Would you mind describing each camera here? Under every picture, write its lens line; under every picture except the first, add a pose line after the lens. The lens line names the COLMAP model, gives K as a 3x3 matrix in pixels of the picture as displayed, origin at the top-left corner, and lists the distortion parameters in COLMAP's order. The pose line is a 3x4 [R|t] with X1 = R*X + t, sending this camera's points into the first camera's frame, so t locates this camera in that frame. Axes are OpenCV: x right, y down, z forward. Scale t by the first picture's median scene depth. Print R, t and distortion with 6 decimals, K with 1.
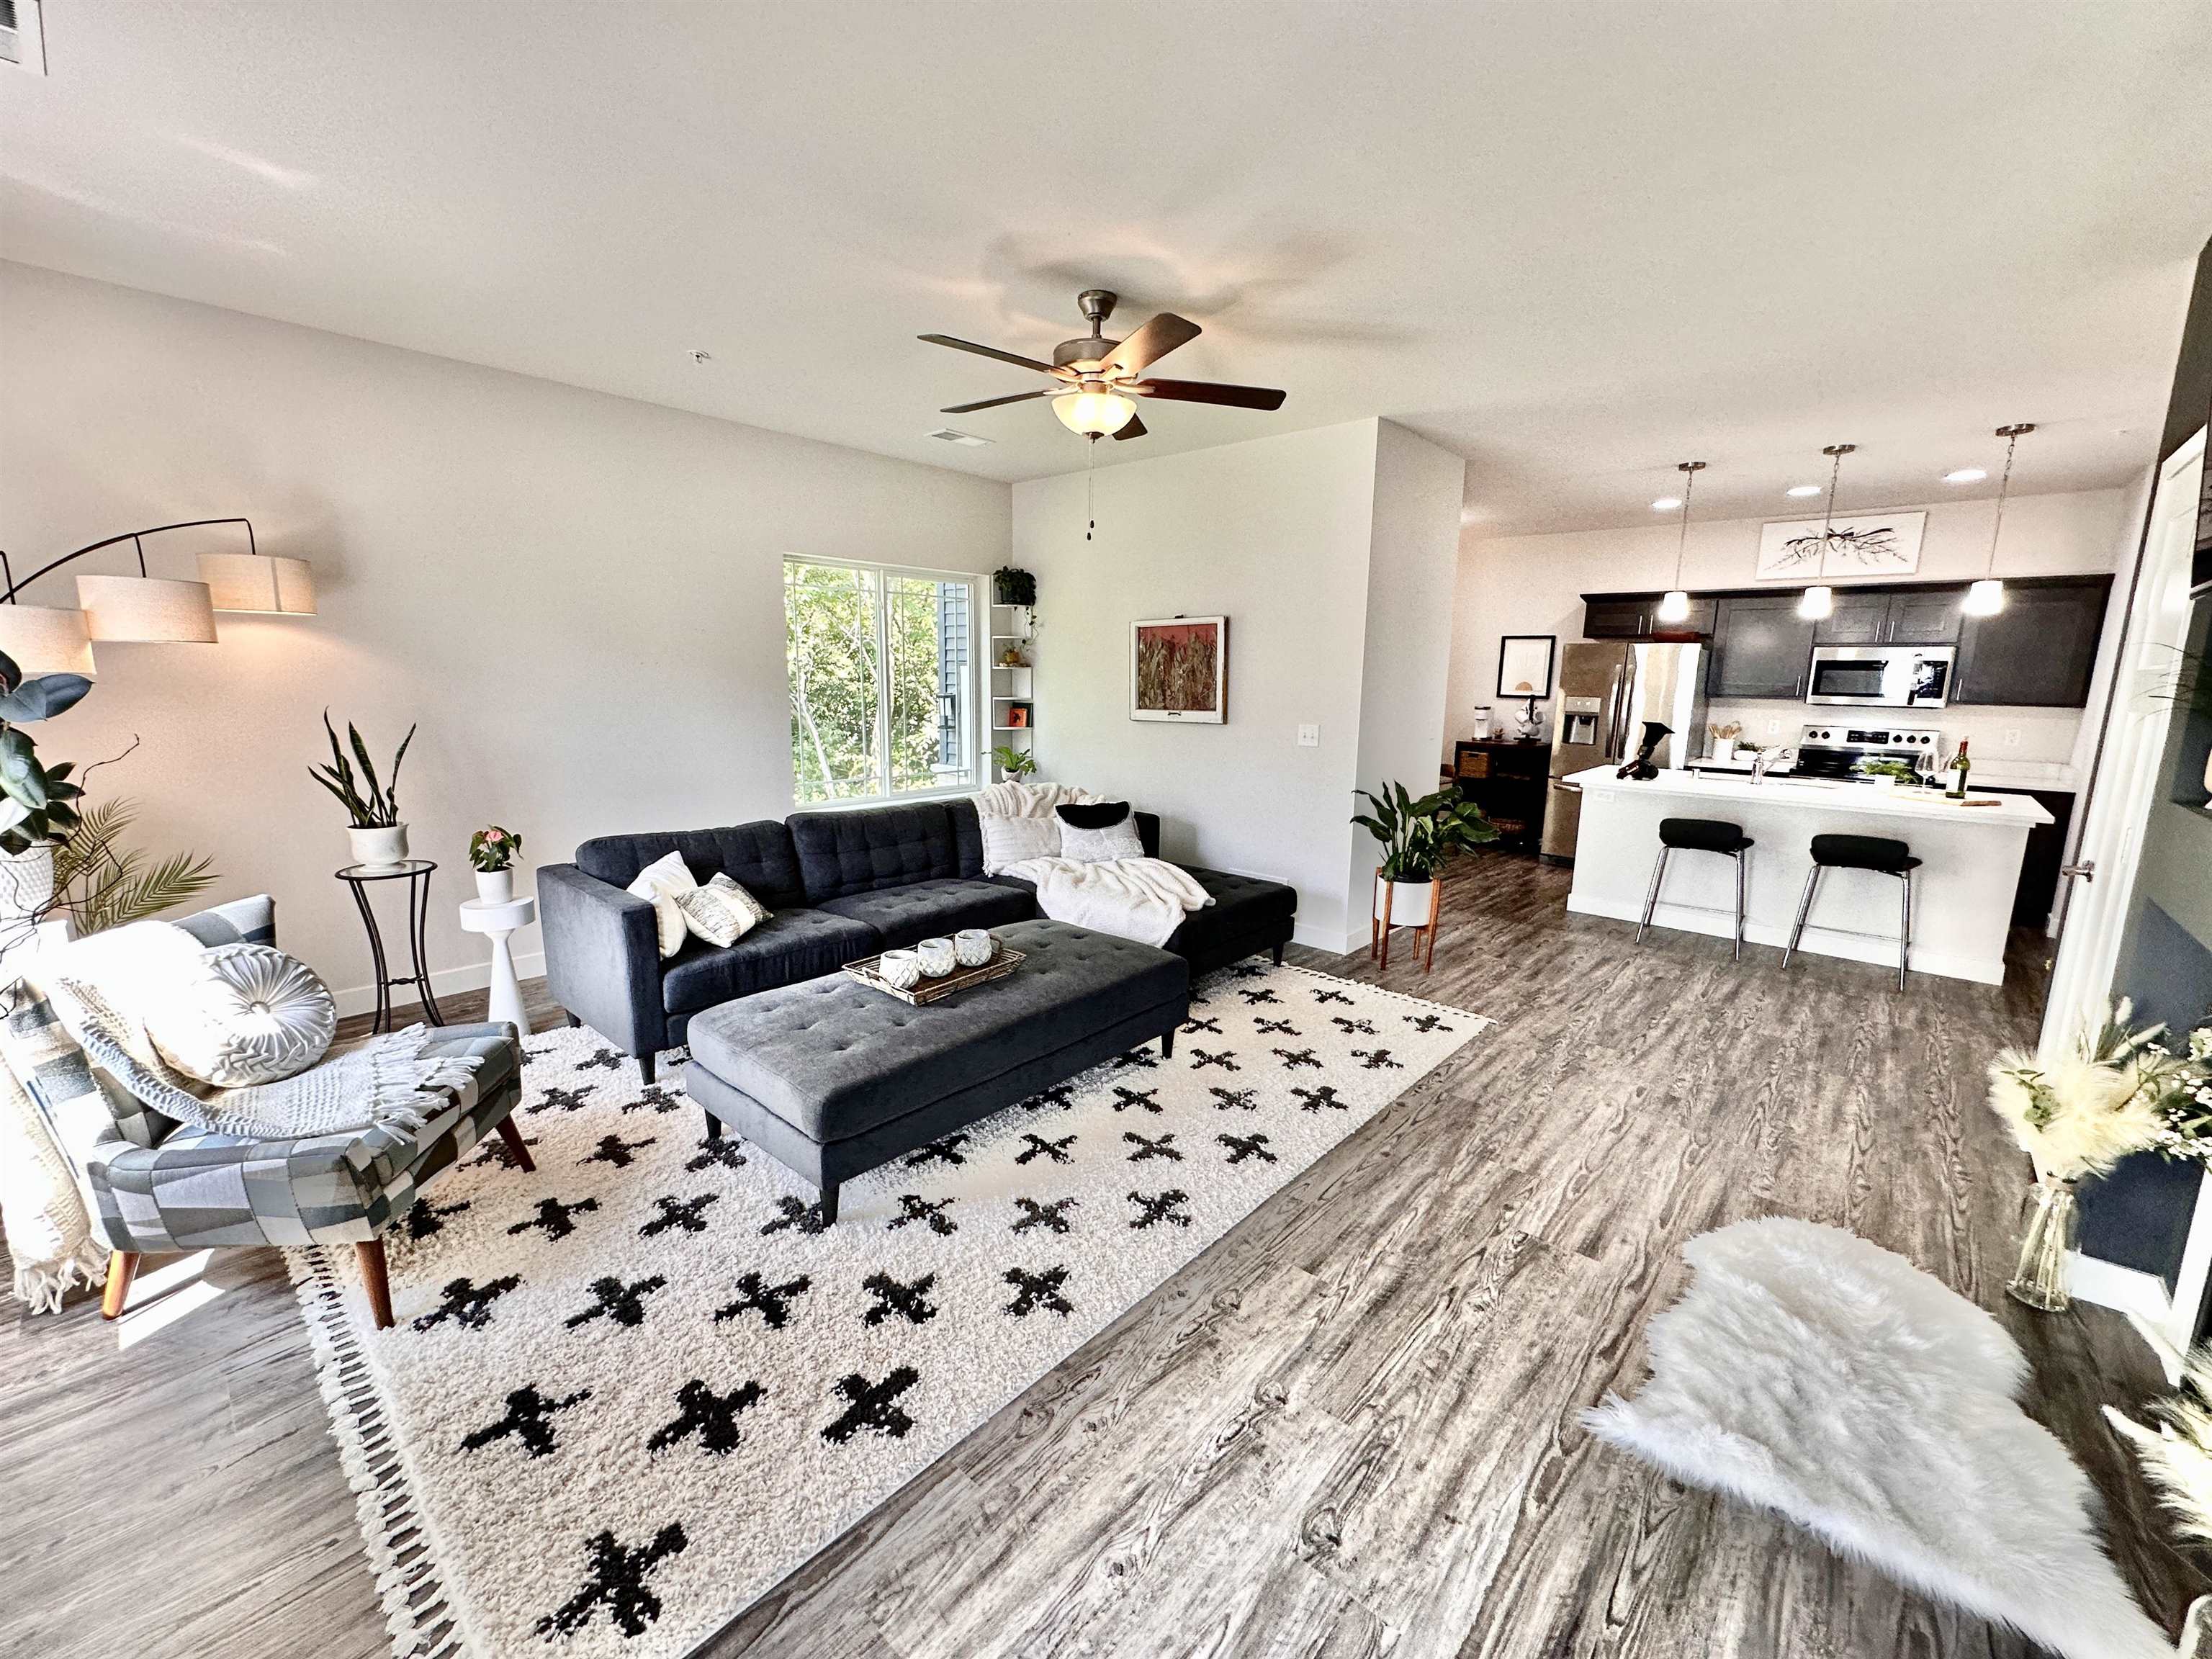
lens RADIAL K [[887.1, 0, 1107.7], [0, 887.1, 822.1], [0, 0, 1]] dist [0.001070, -0.000263]
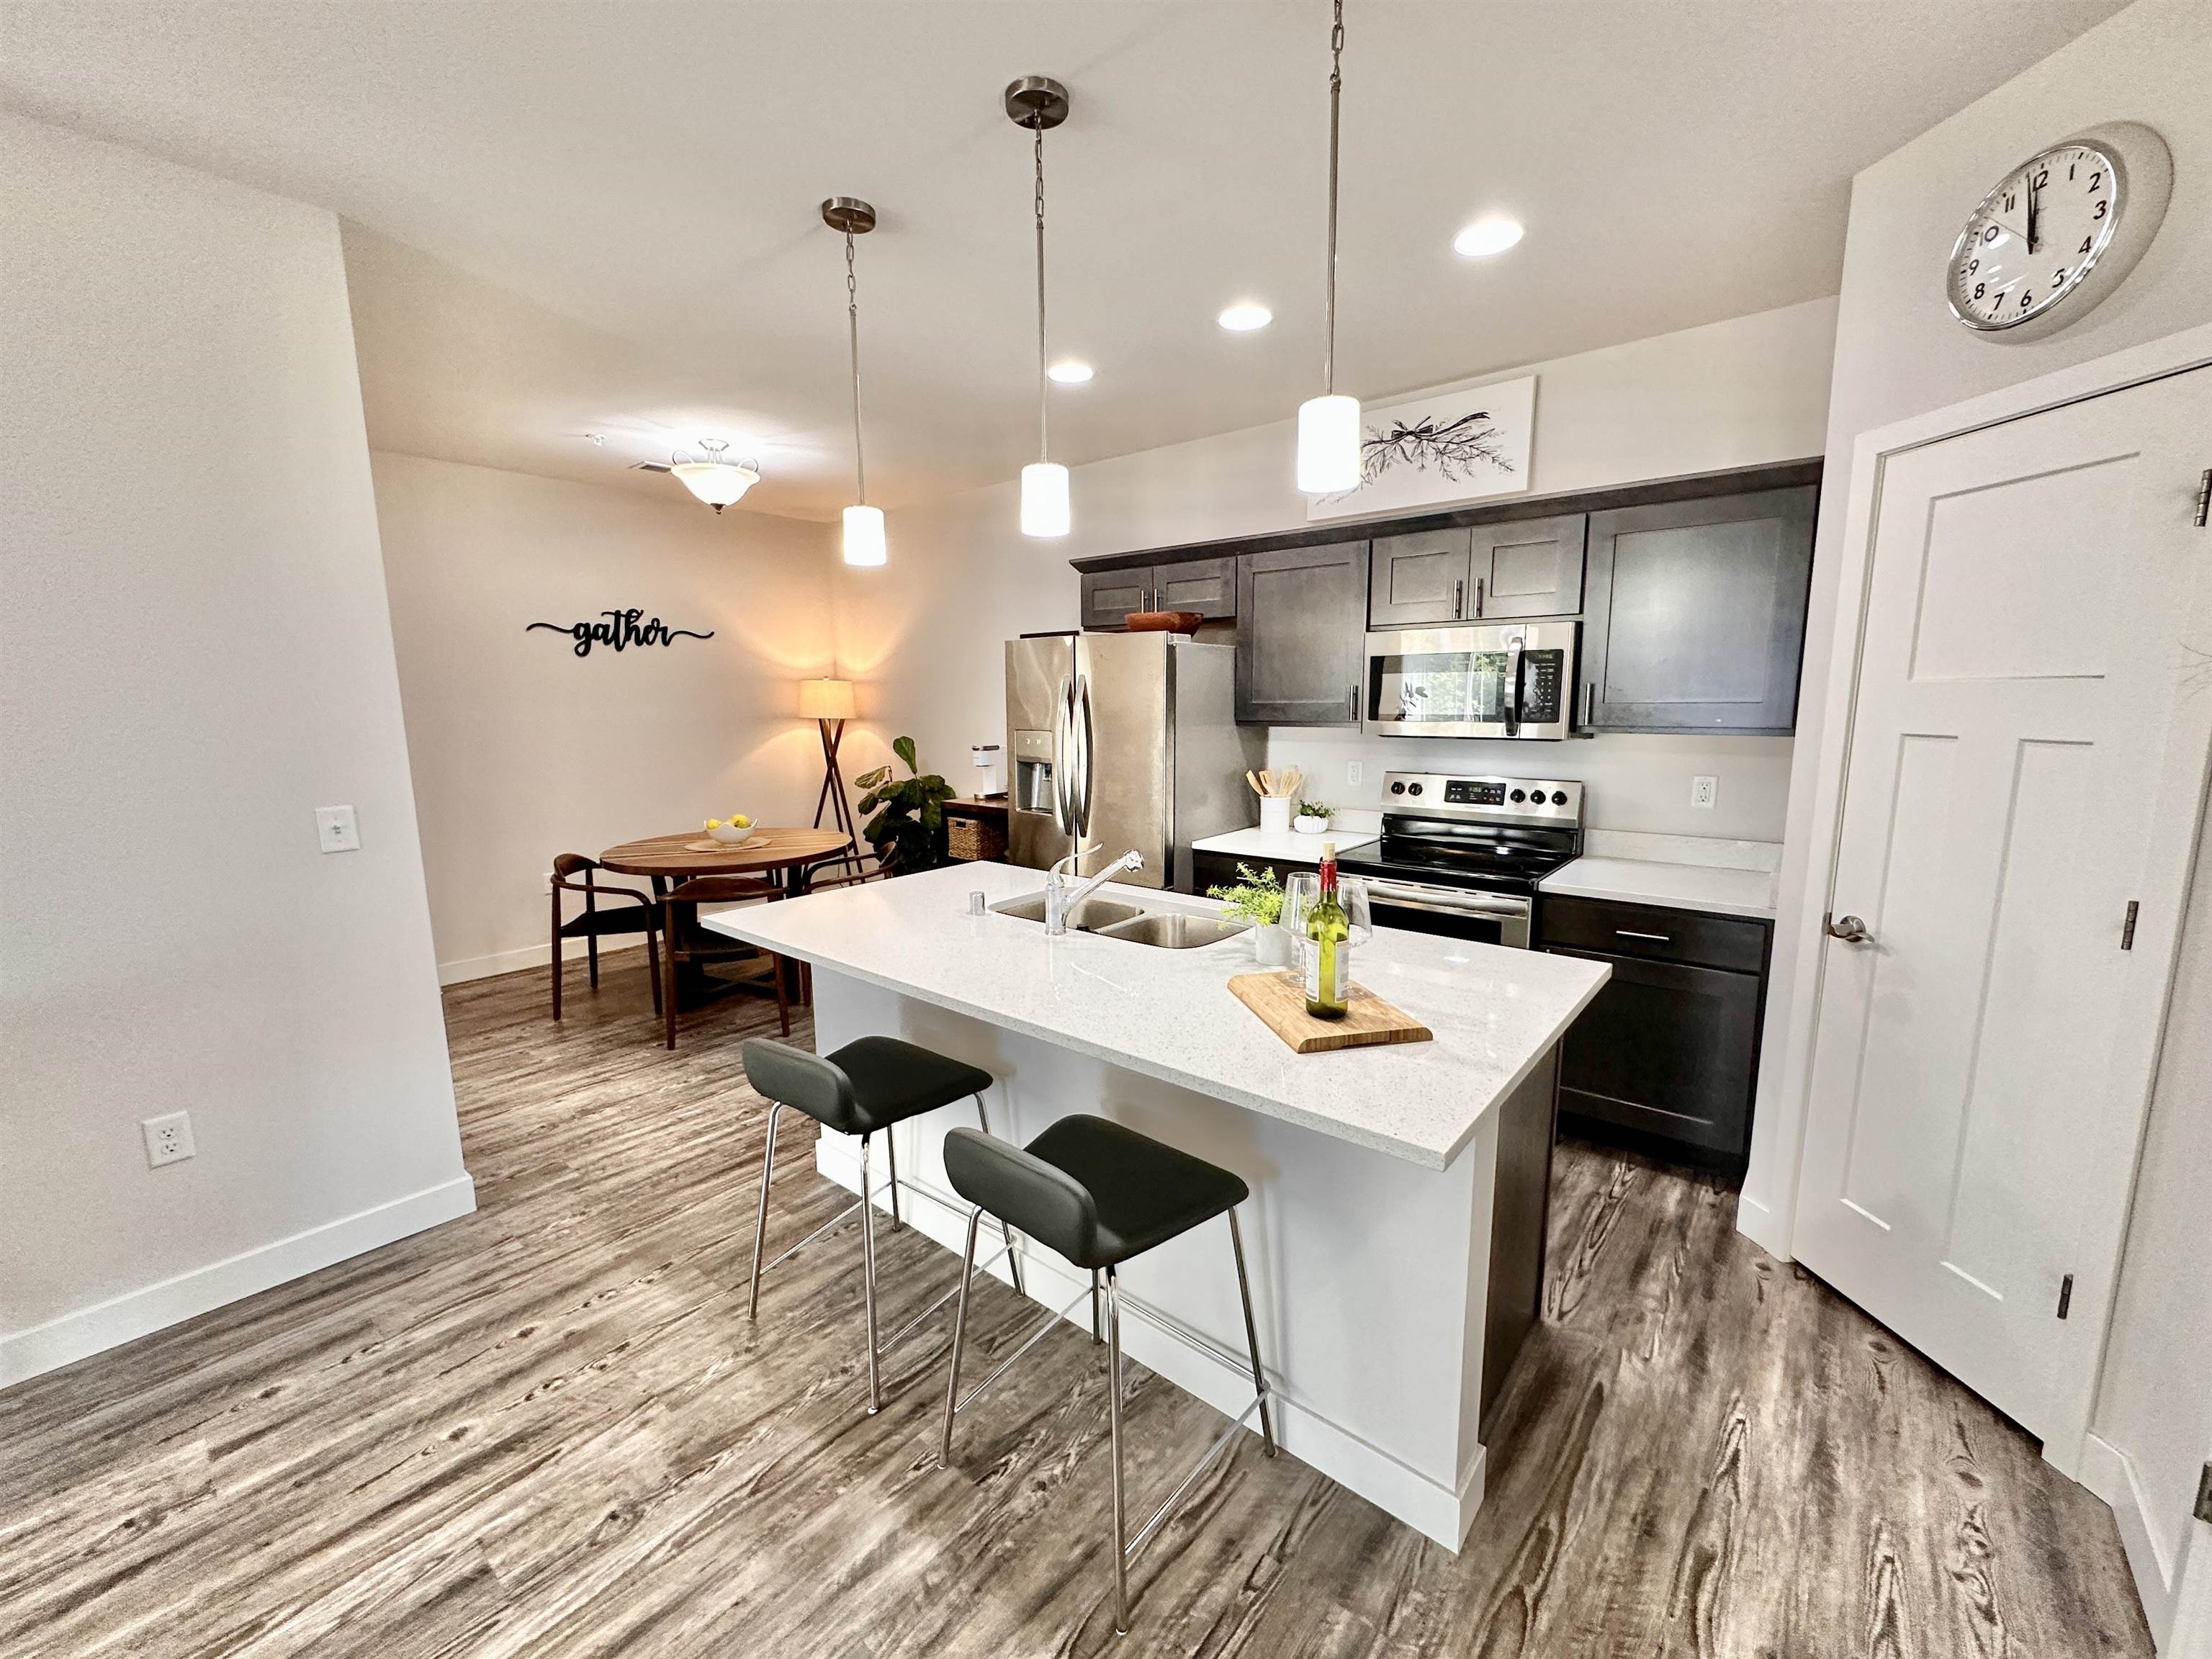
lens RADIAL K [[887.1, 0, 1106.8], [0, 887.1, 831.5], [0, 0, 1]] dist [0.001070, -0.000263]
pose [[0.999180, -0.029336, 0.027894, 1.183688], [0.029722, 0.999467, -0.013529, -0.138801], [-0.027482, 0.014347, 0.999519, 0.880995]]
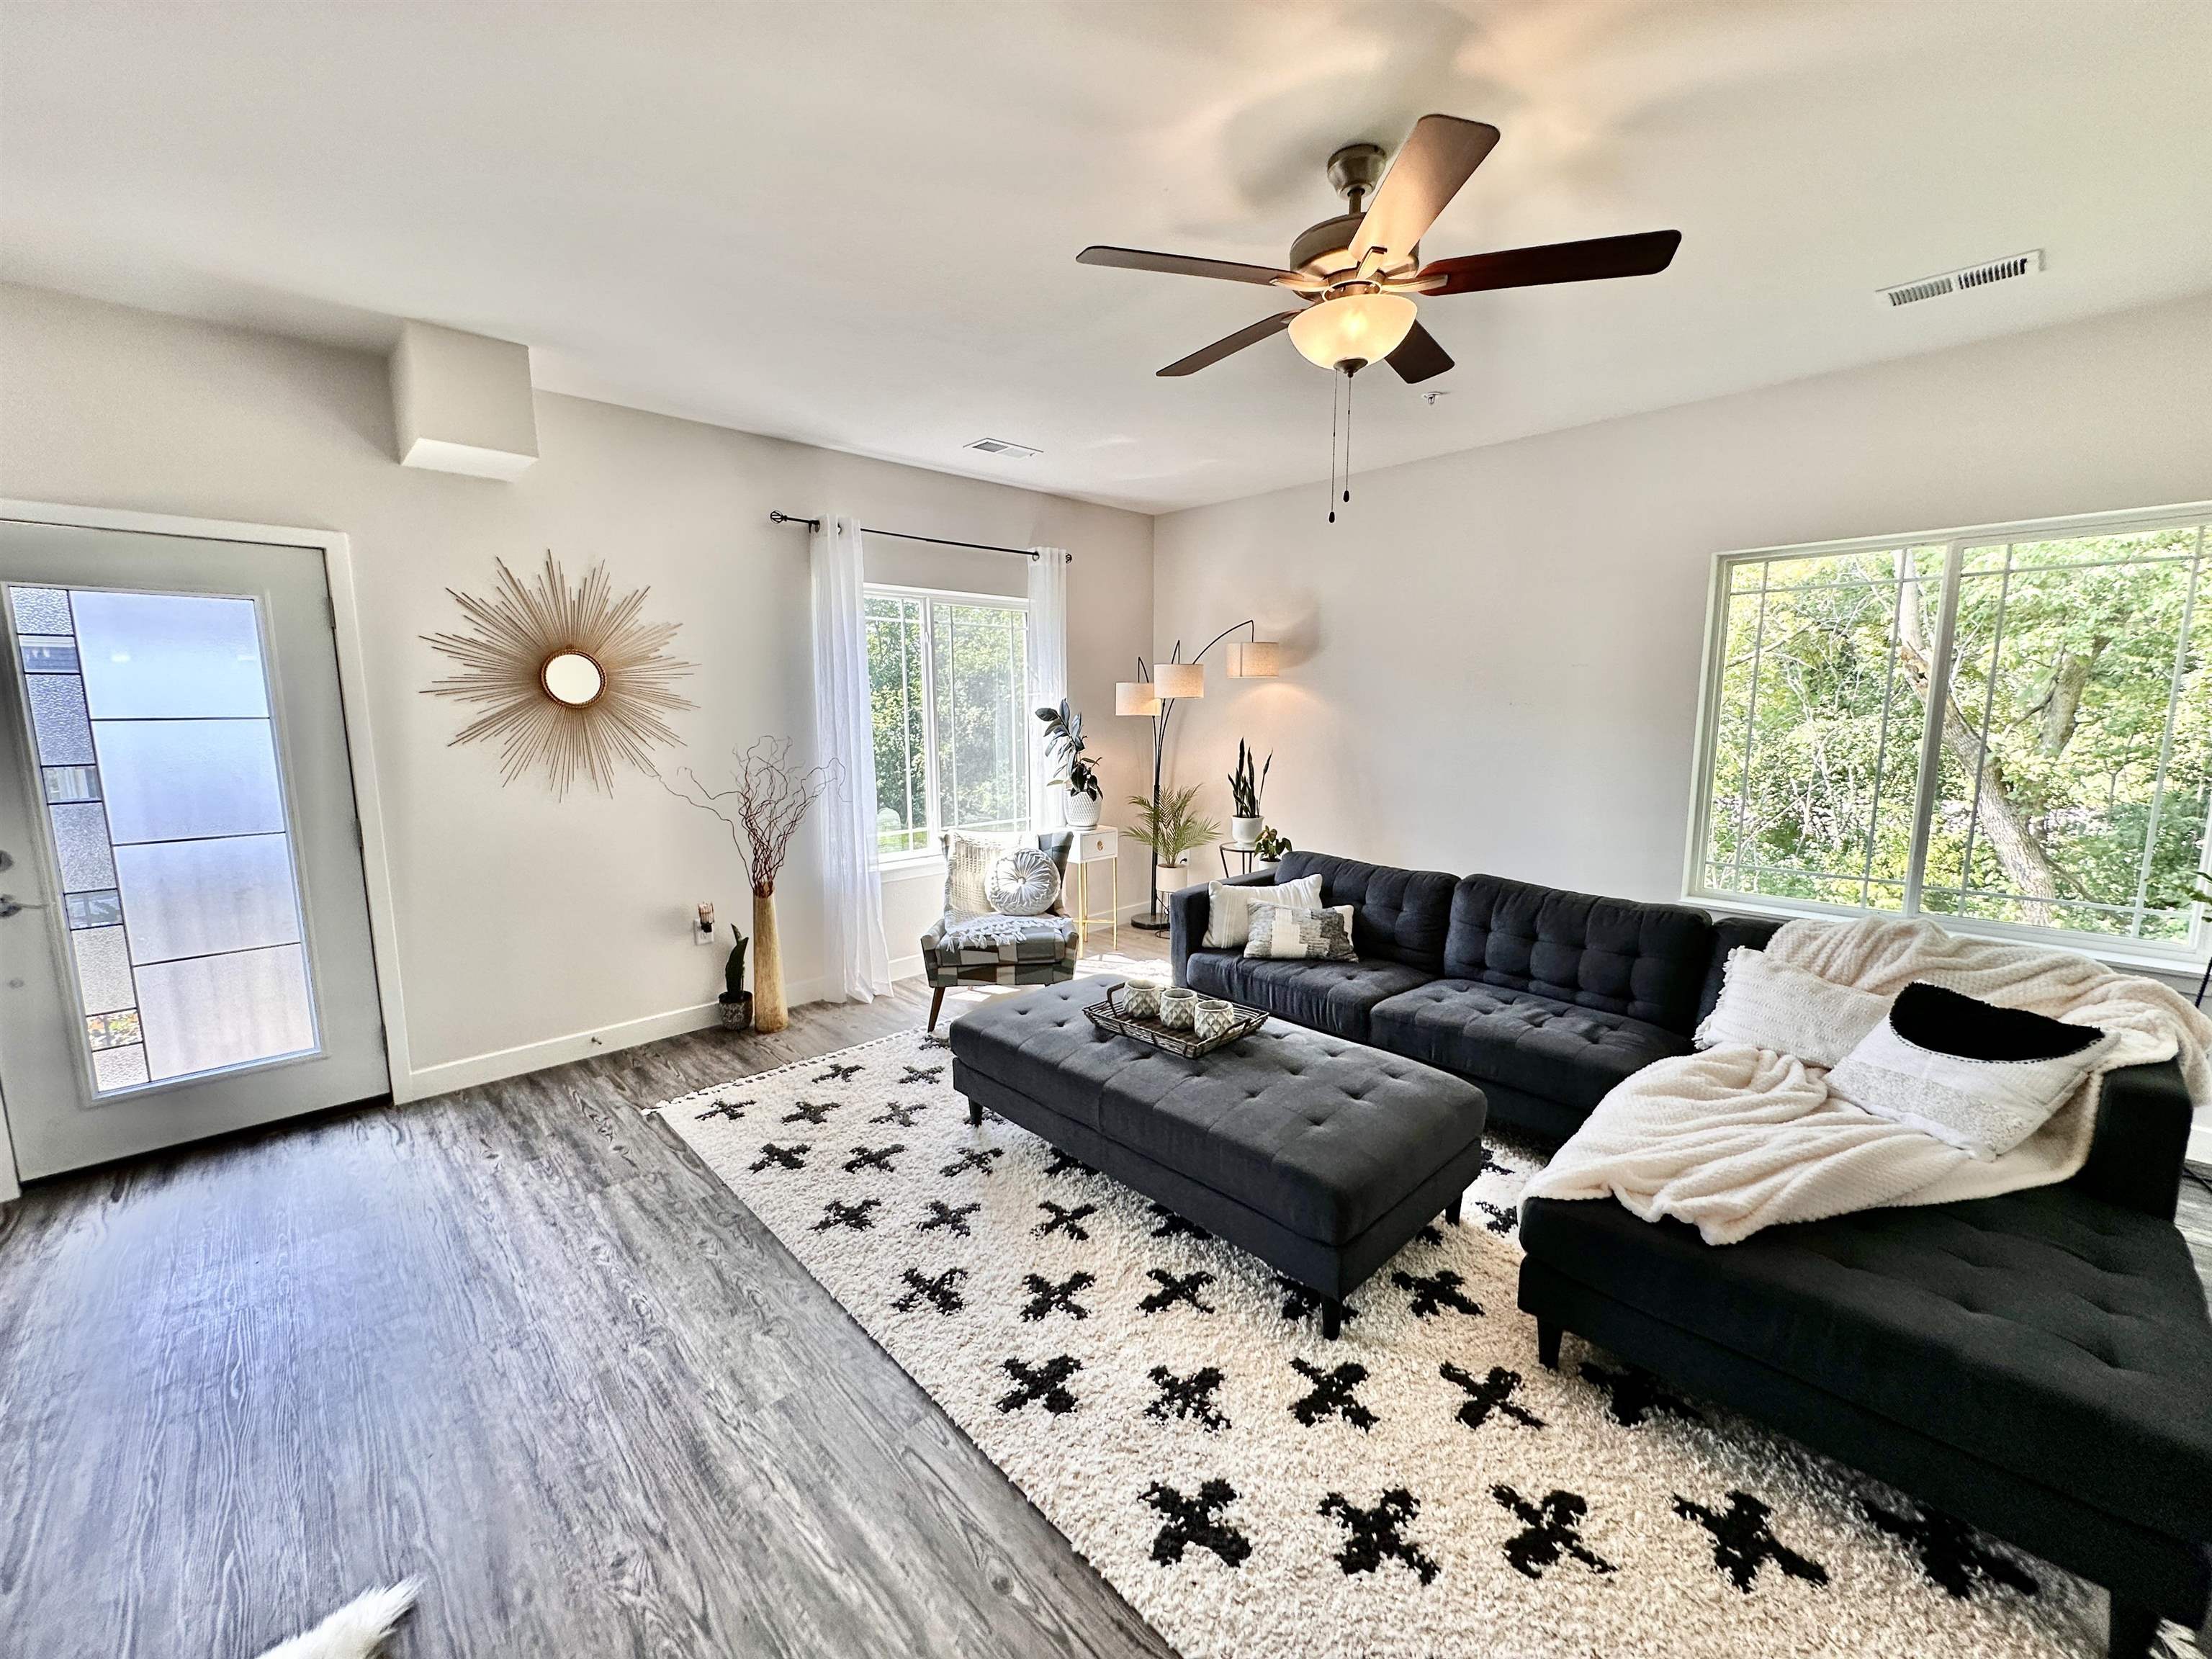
lens RADIAL K [[887.1, 0, 1105.2], [0, 887.1, 828.2], [0, 0, 1]] dist [0.001070, -0.000263]
pose [[-0.081388, 0.125732, -0.988720, 0.667448], [-0.162950, 0.976985, 0.137653, -0.142030], [0.983272, 0.172315, -0.059027, 0.855985]]
